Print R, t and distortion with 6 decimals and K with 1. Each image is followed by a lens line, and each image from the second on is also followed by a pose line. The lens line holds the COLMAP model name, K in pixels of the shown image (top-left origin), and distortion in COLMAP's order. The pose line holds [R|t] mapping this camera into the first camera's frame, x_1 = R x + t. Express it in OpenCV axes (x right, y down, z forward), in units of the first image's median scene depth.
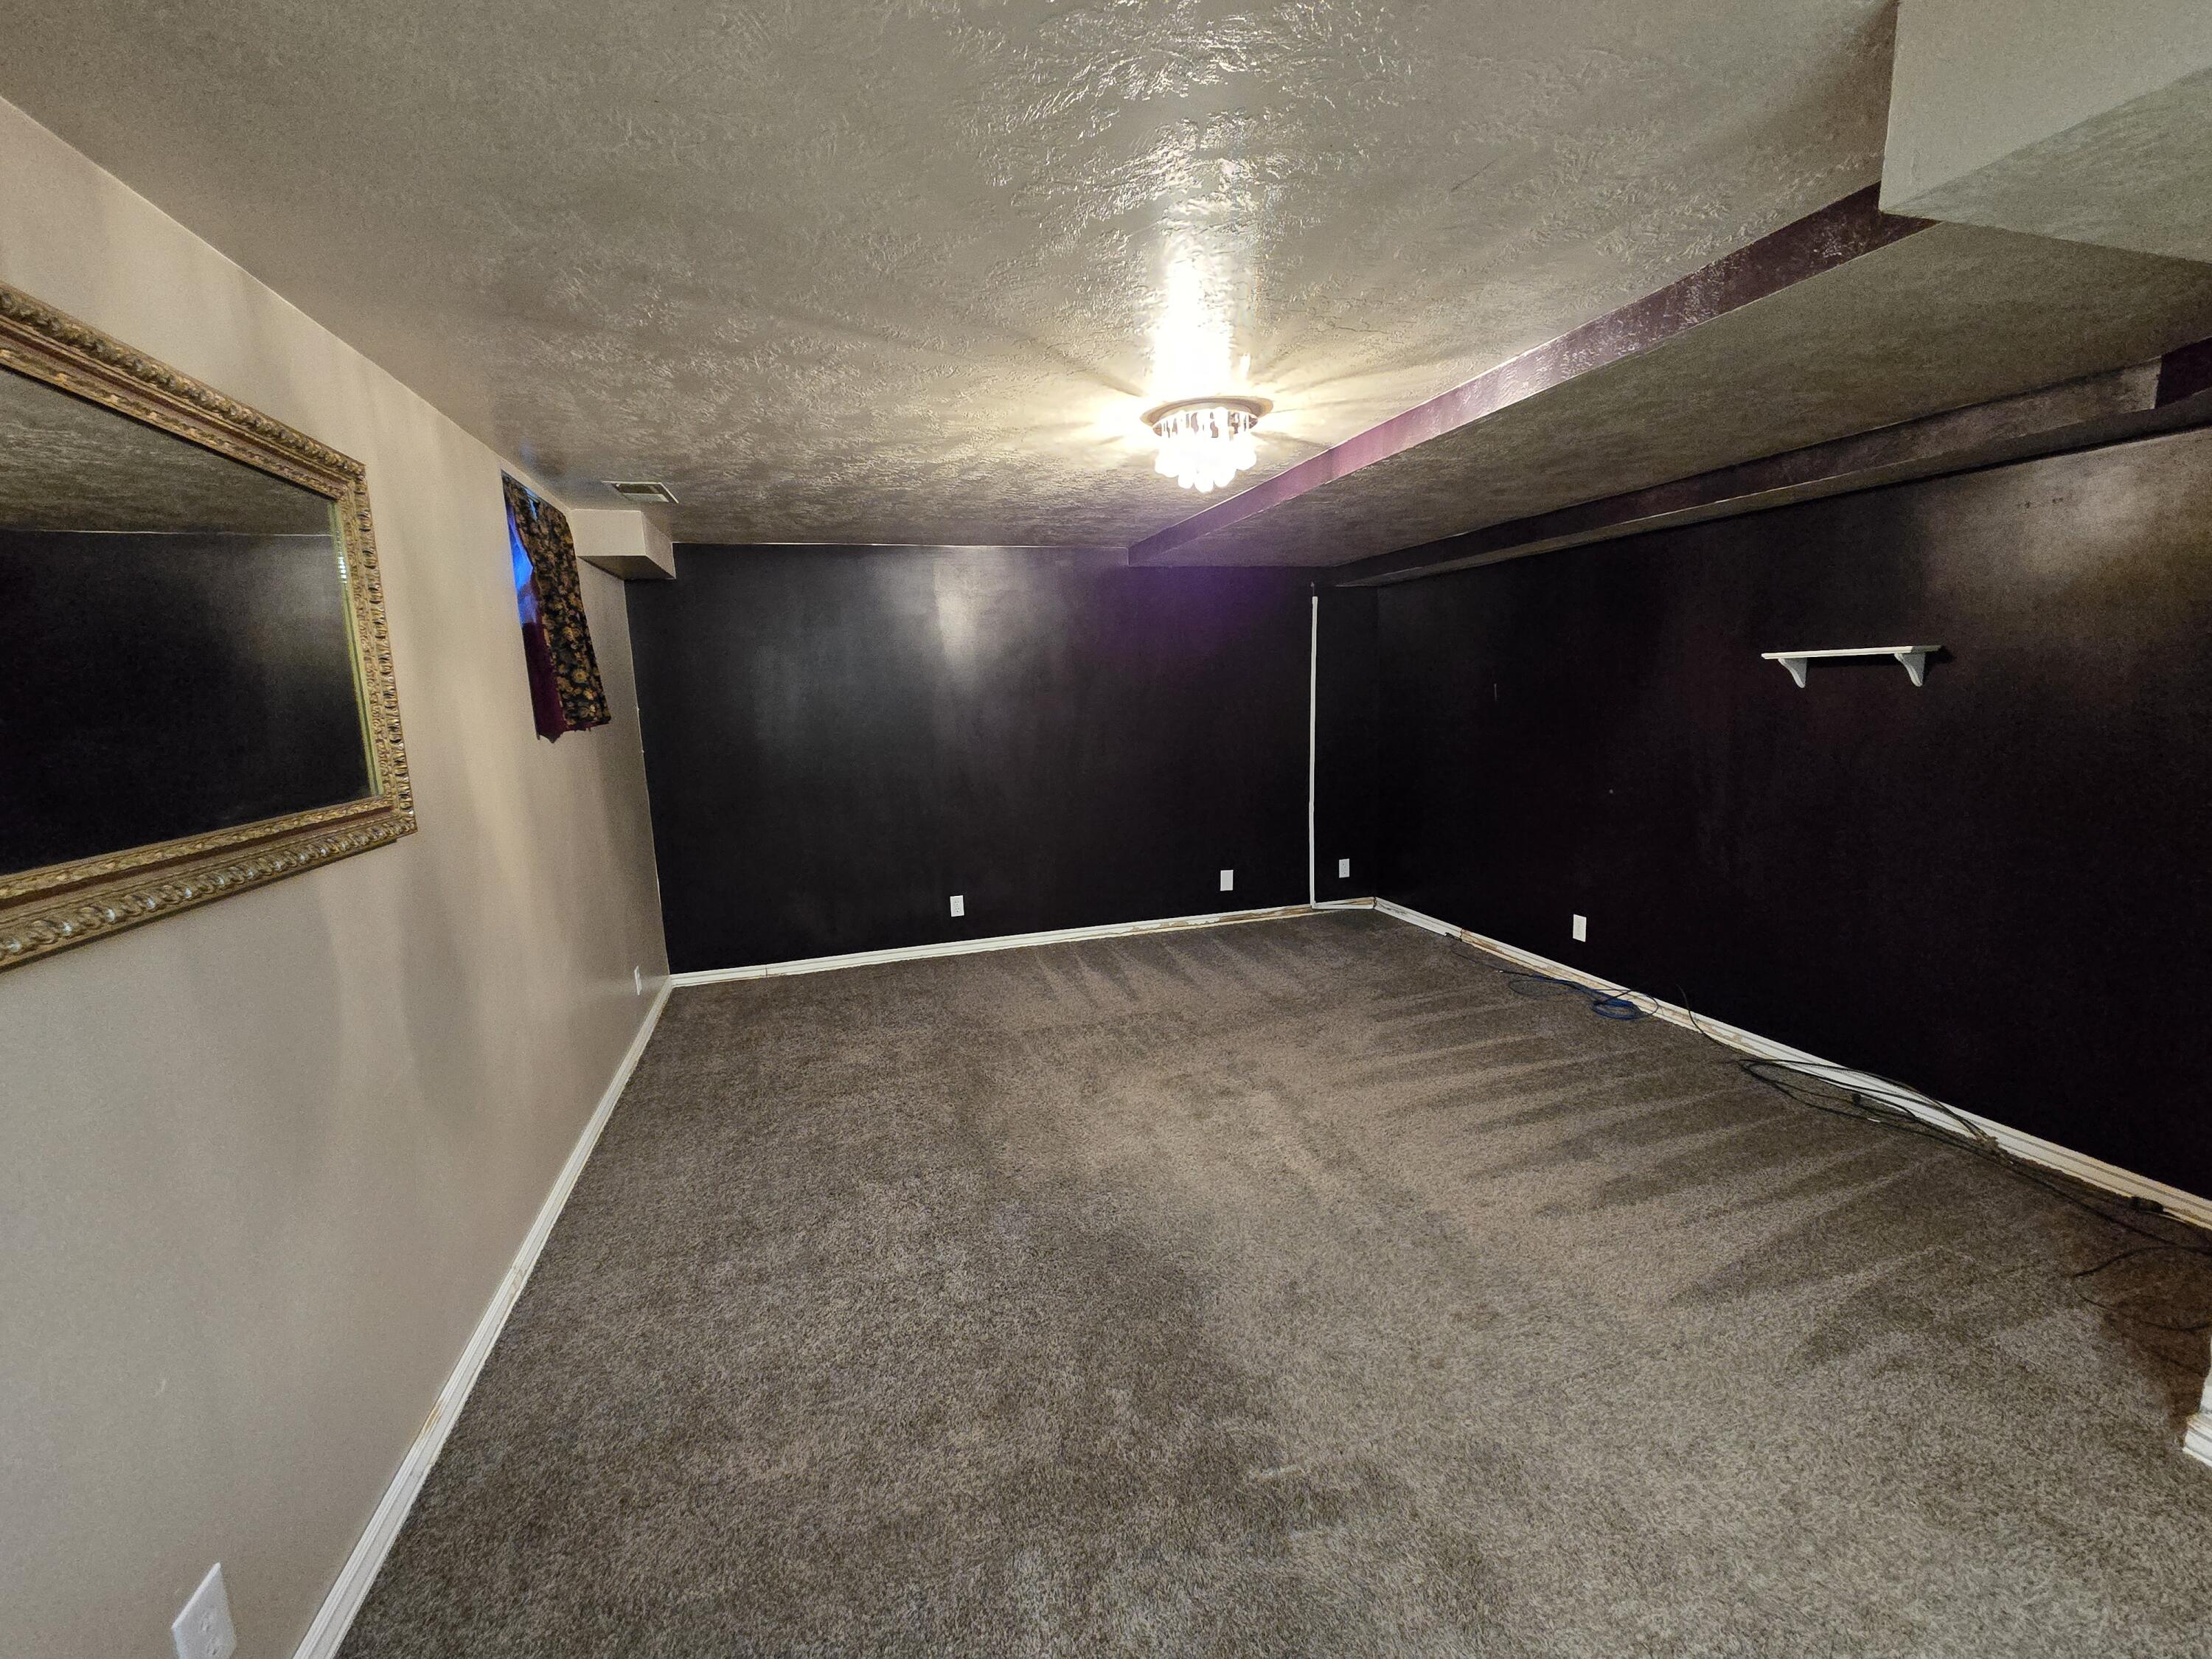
lens RADIAL K [[907.3, 0, 1109.0], [0, 907.3, 827.2], [0, 0, 1]] dist [0.001221, 0.000663]
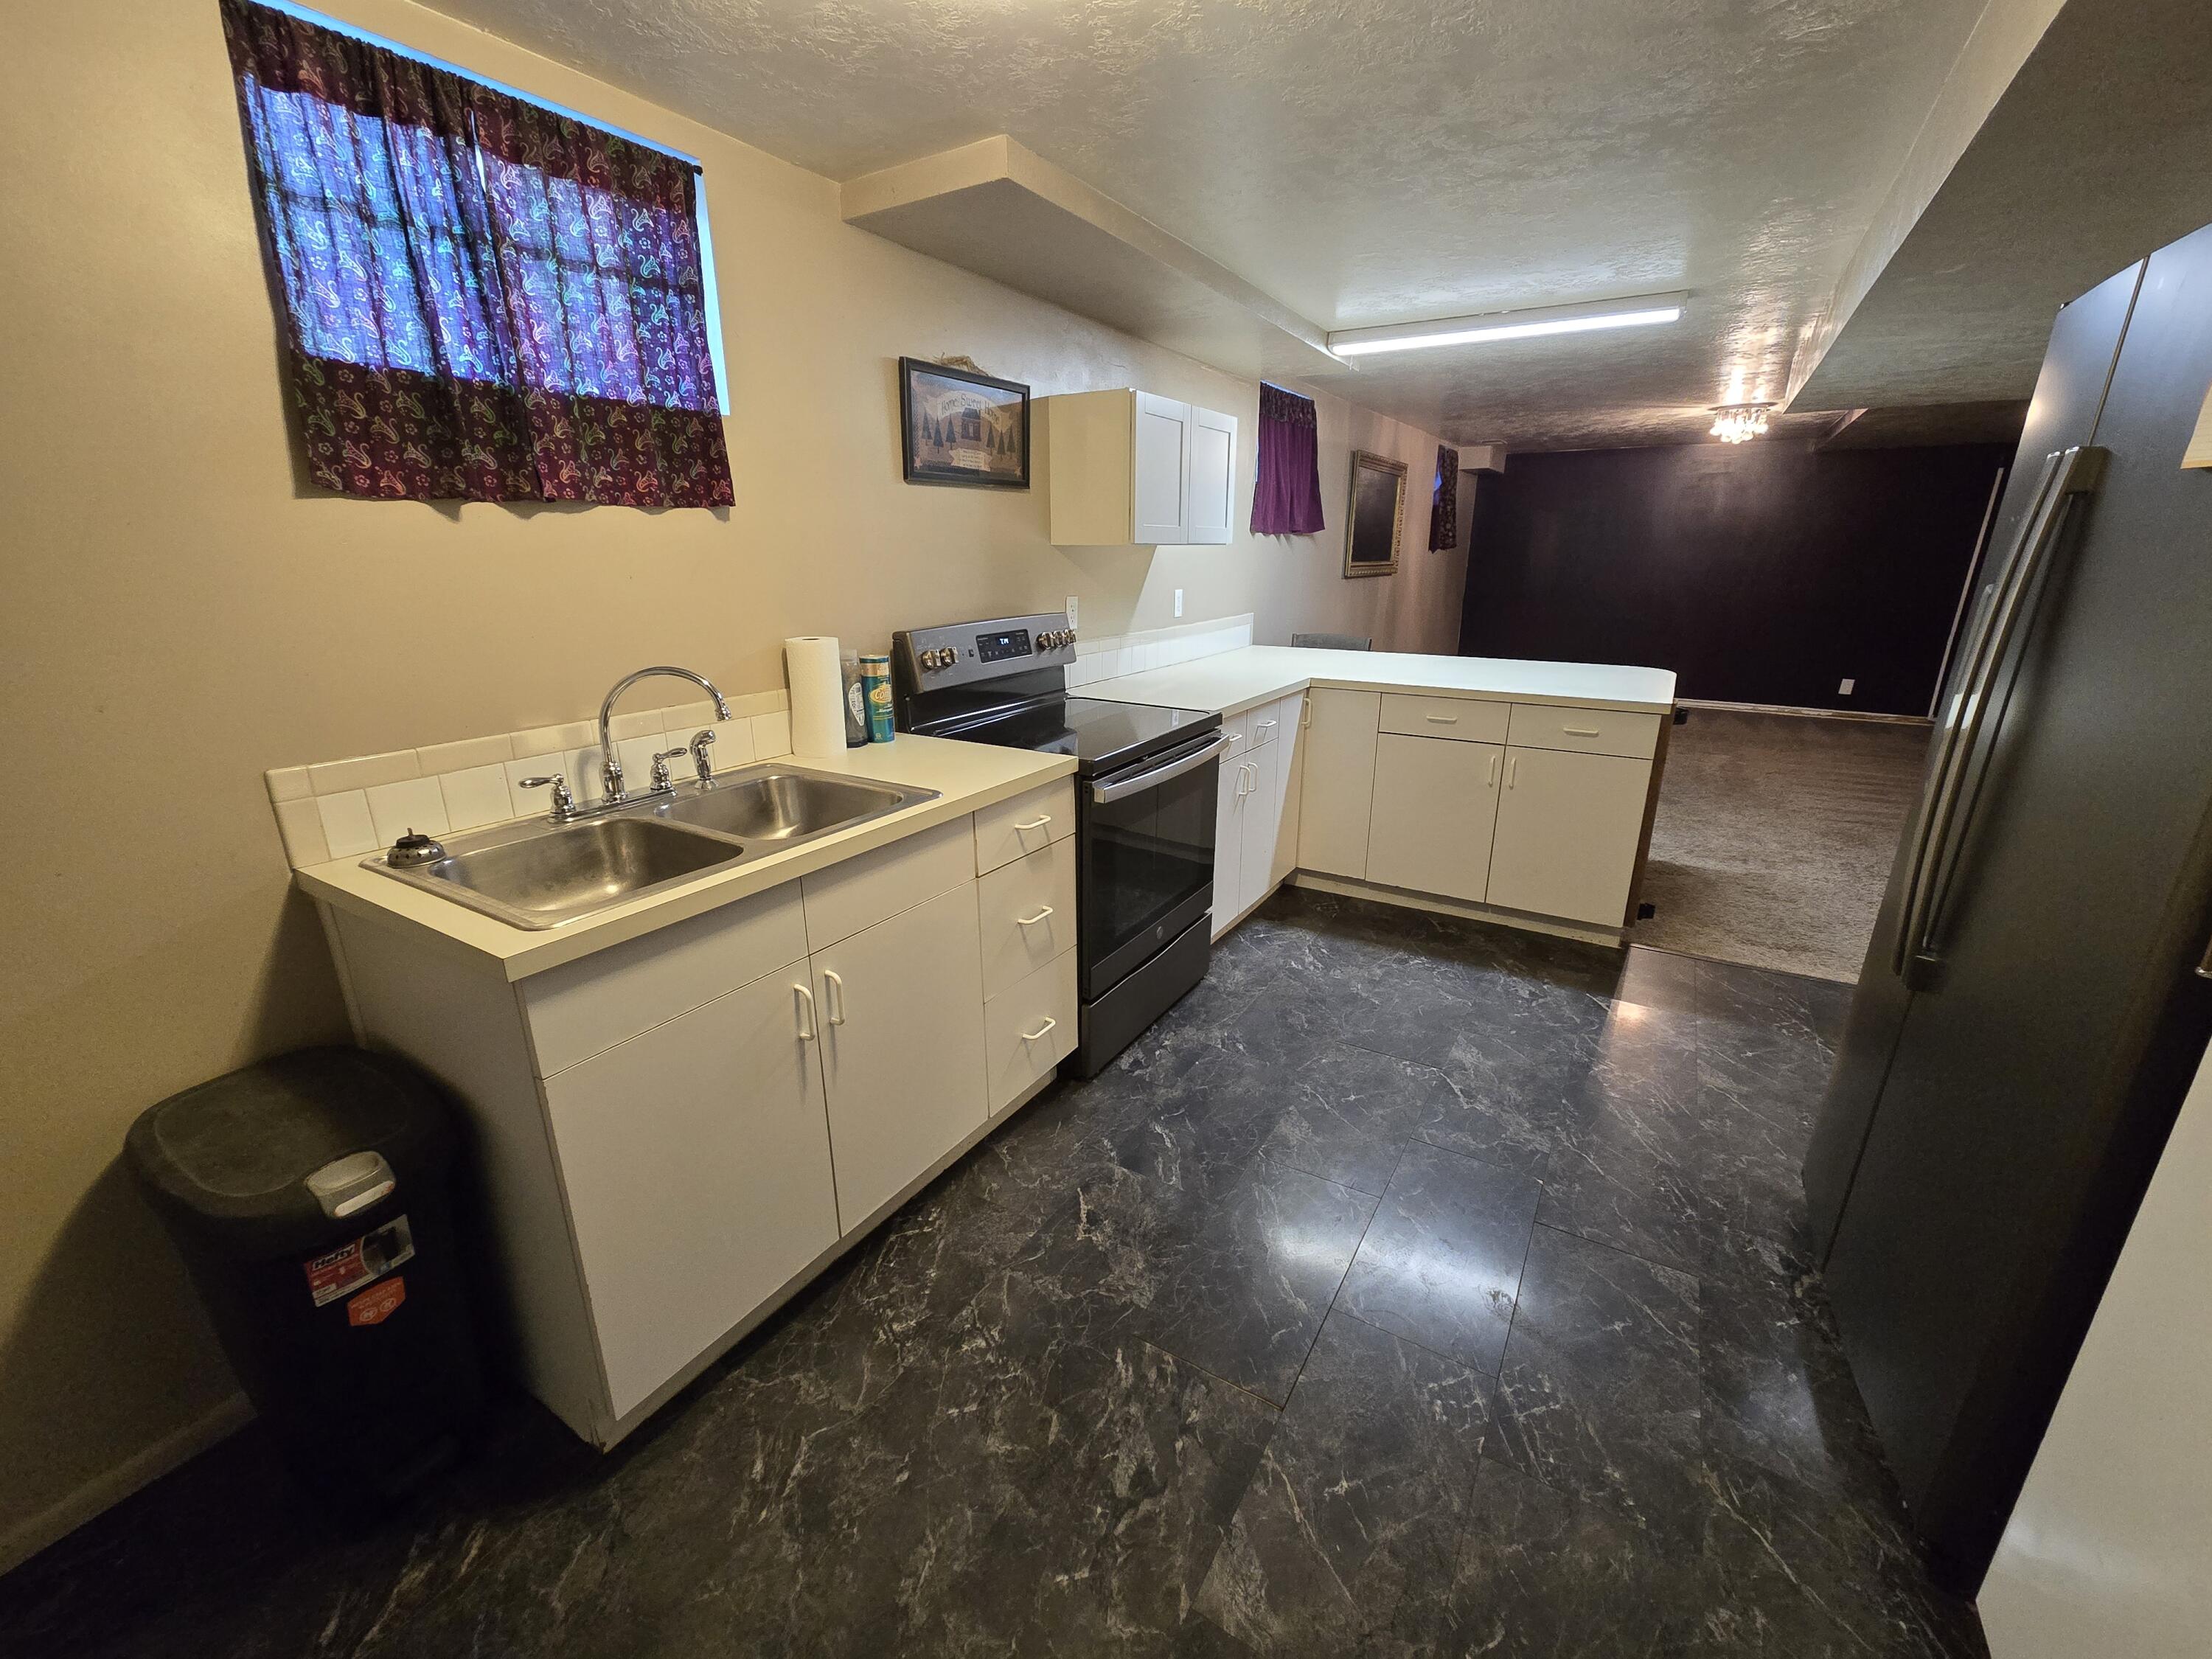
lens RADIAL K [[907.3, 0, 1109.0], [0, 907.3, 827.2], [0, 0, 1]] dist [0.001221, 0.000663]
pose [[0.658536, 0.253463, -0.708581, 0.859322], [-0.137817, 0.966269, 0.217556, 0.241661], [0.739822, -0.045614, 0.671255, -1.546711]]
